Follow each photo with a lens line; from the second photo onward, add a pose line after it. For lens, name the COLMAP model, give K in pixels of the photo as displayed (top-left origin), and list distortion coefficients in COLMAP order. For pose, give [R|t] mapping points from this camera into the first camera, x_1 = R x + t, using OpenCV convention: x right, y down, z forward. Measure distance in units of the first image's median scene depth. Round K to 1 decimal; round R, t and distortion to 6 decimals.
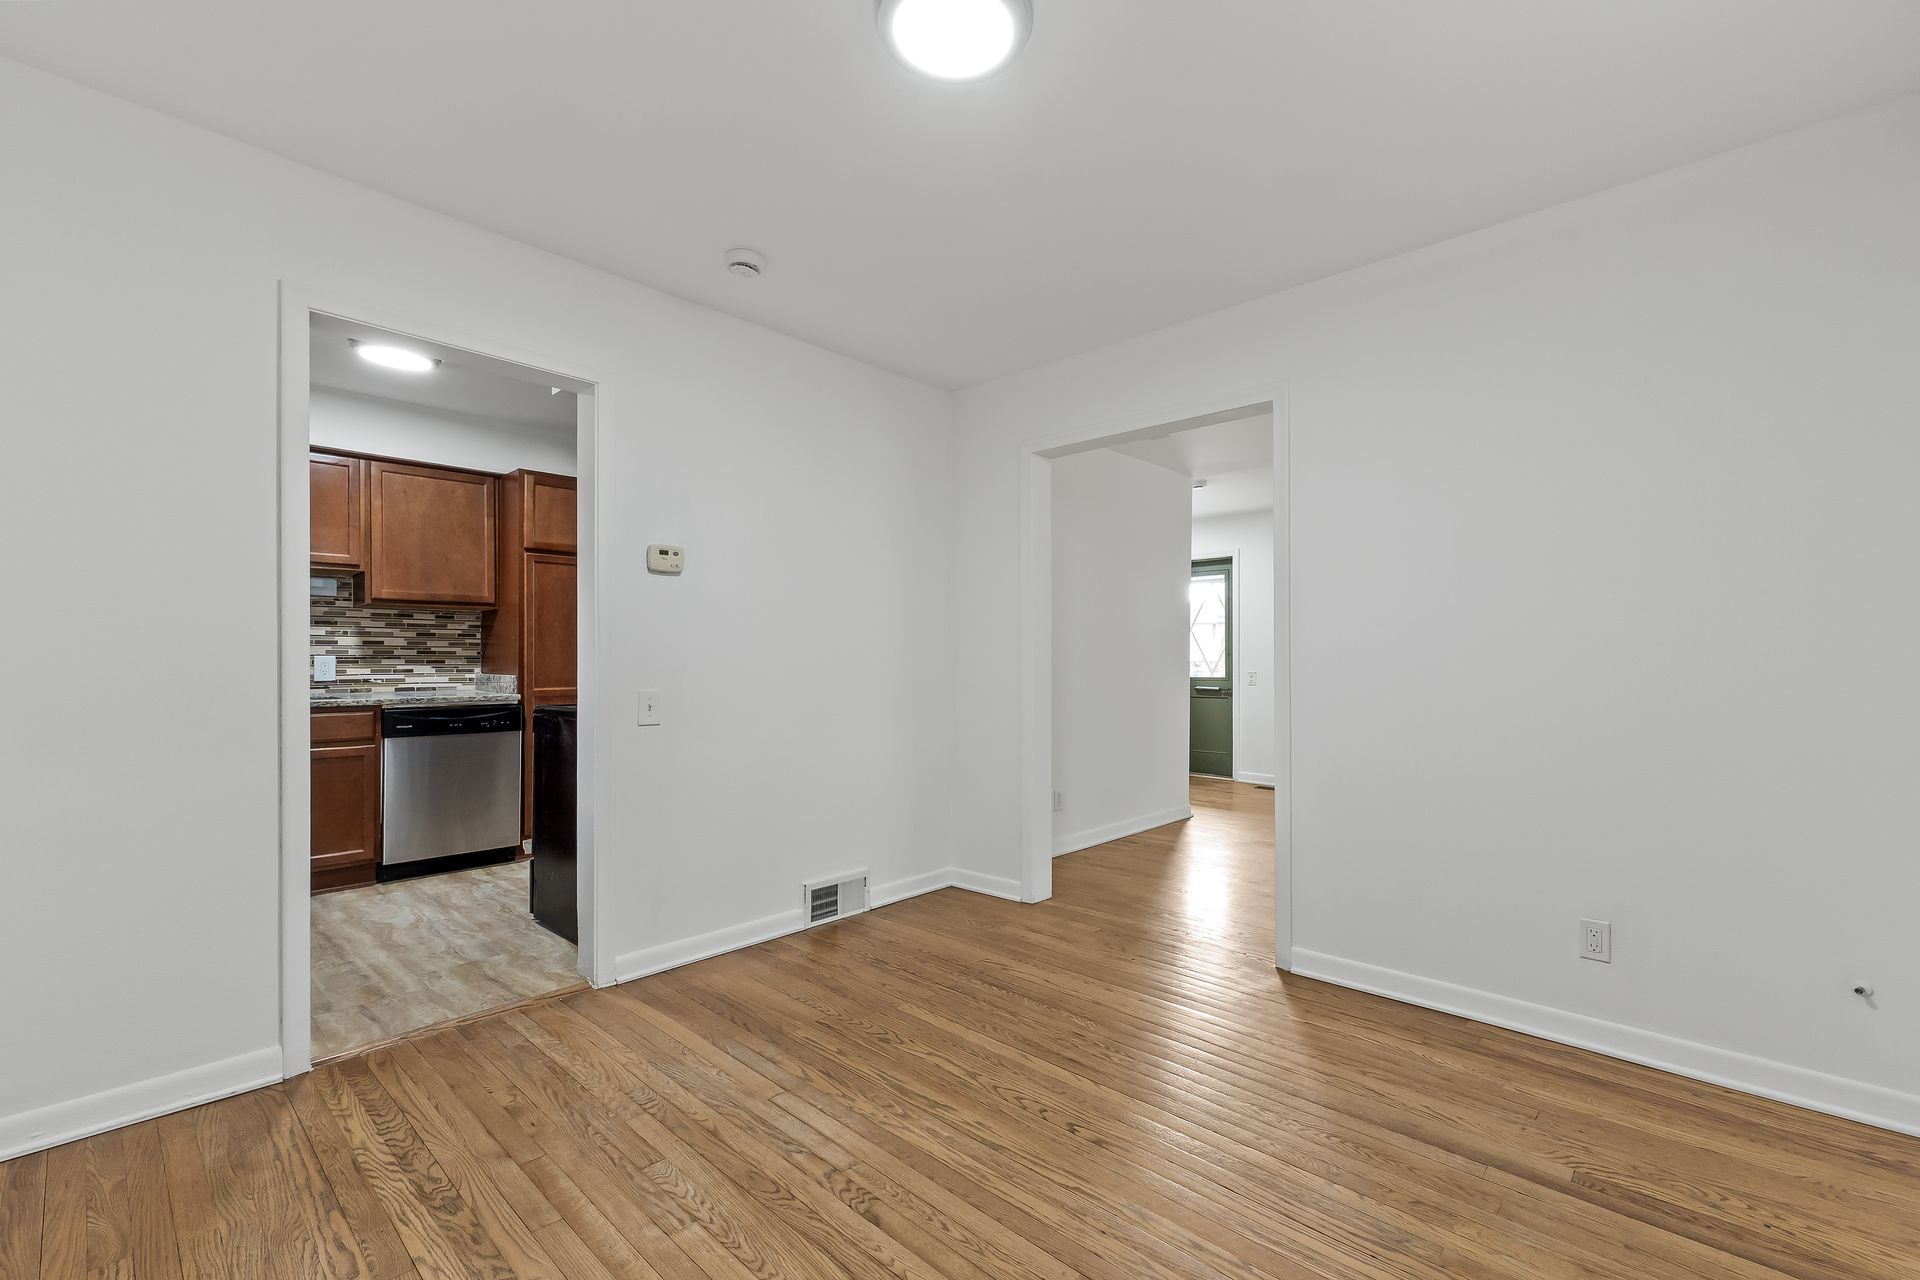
lens RADIAL K [[812.0, 0, 994.6], [0, 812.0, 650.1], [0, 0, 1]] dist [0.003047, 0.001753]
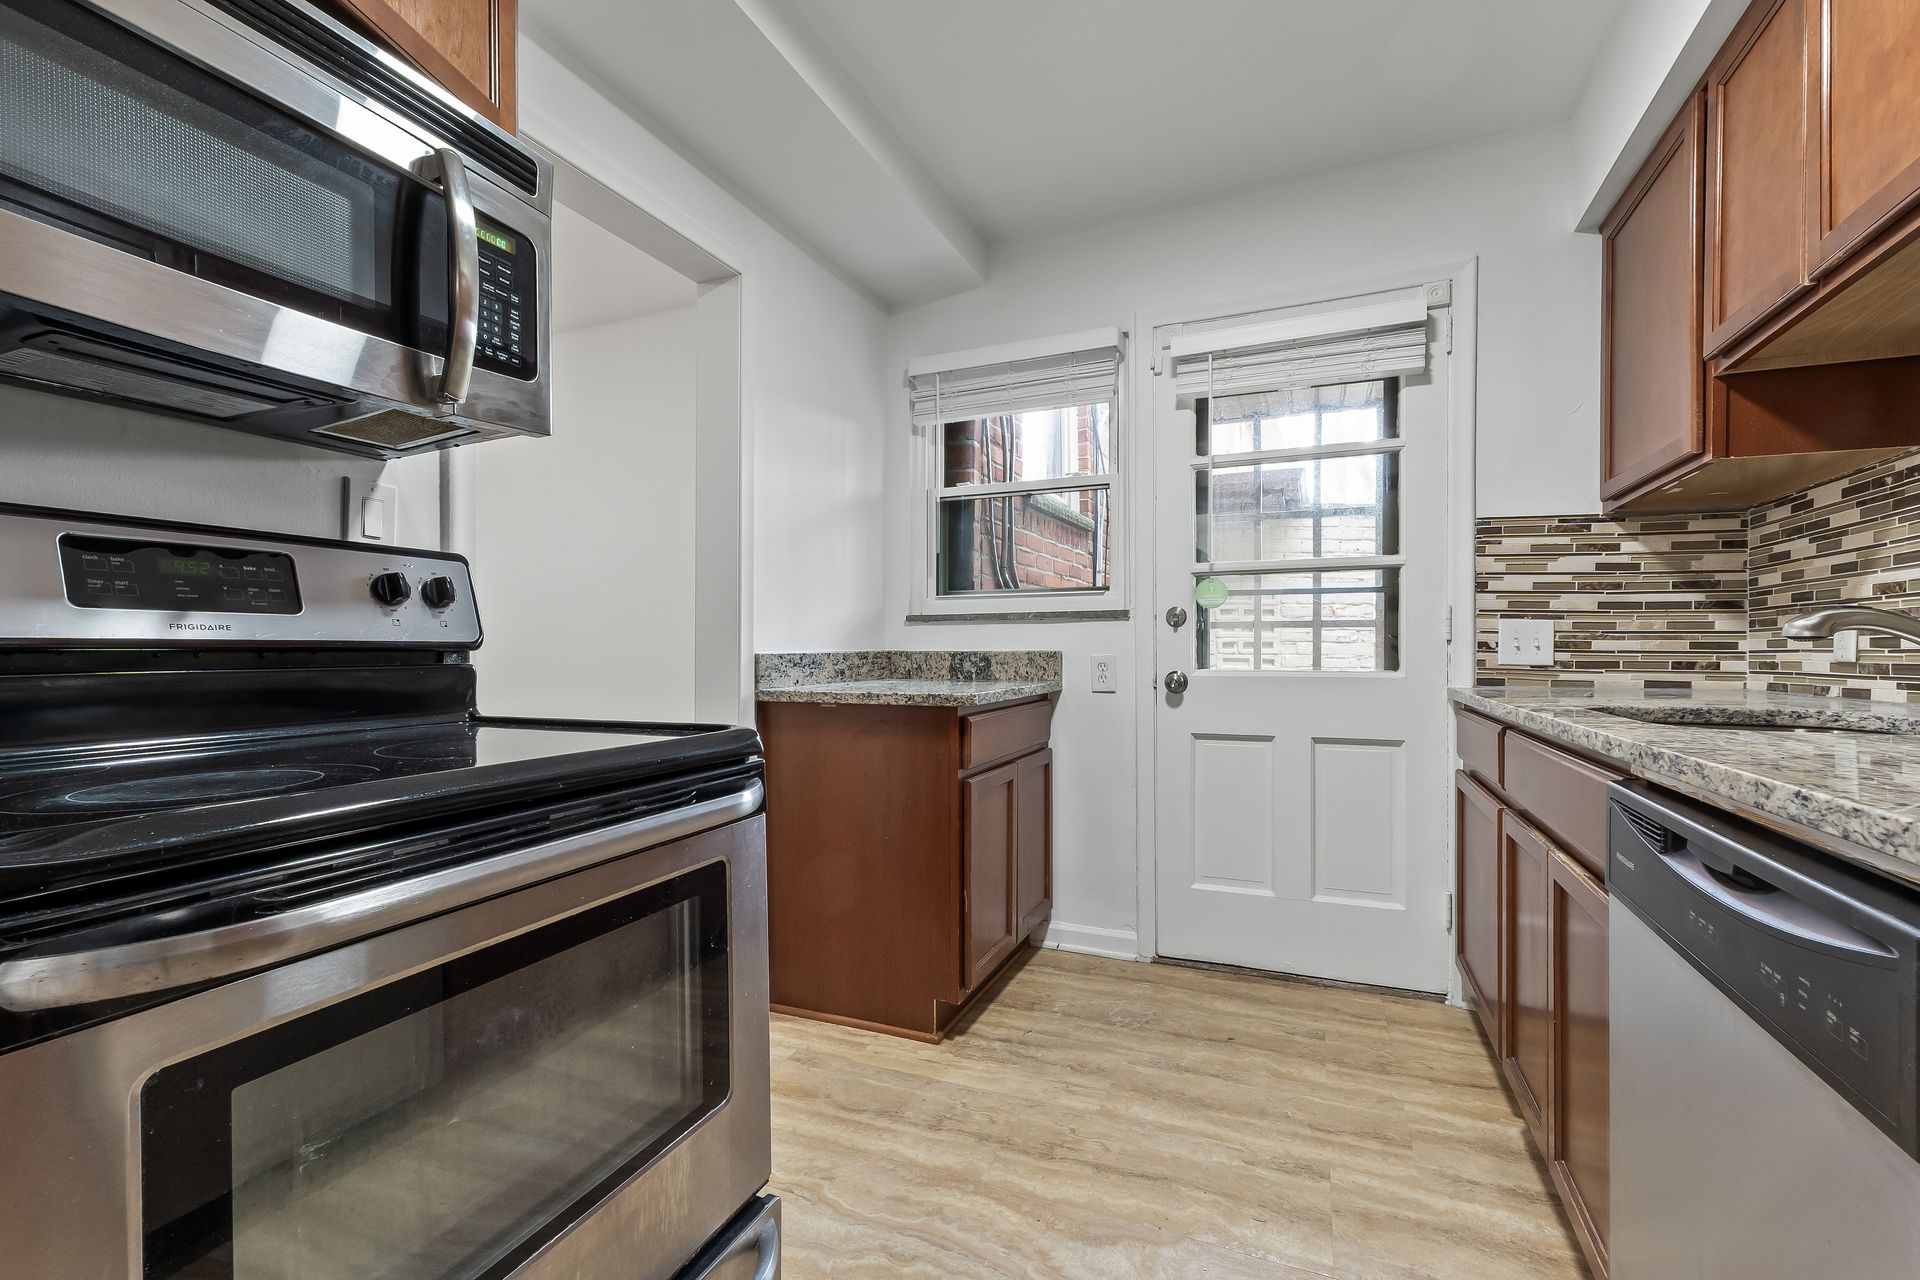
lens RADIAL K [[812.0, 0, 995.3], [0, 812.0, 650.7], [0, 0, 1]] dist [0.003047, 0.001753]
pose [[-0.938740, 0.001295, -0.344623, -0.421569], [0.003376, 0.999980, -0.005438, 0.029764], [0.344609, -0.006268, -0.938726, 1.045149]]
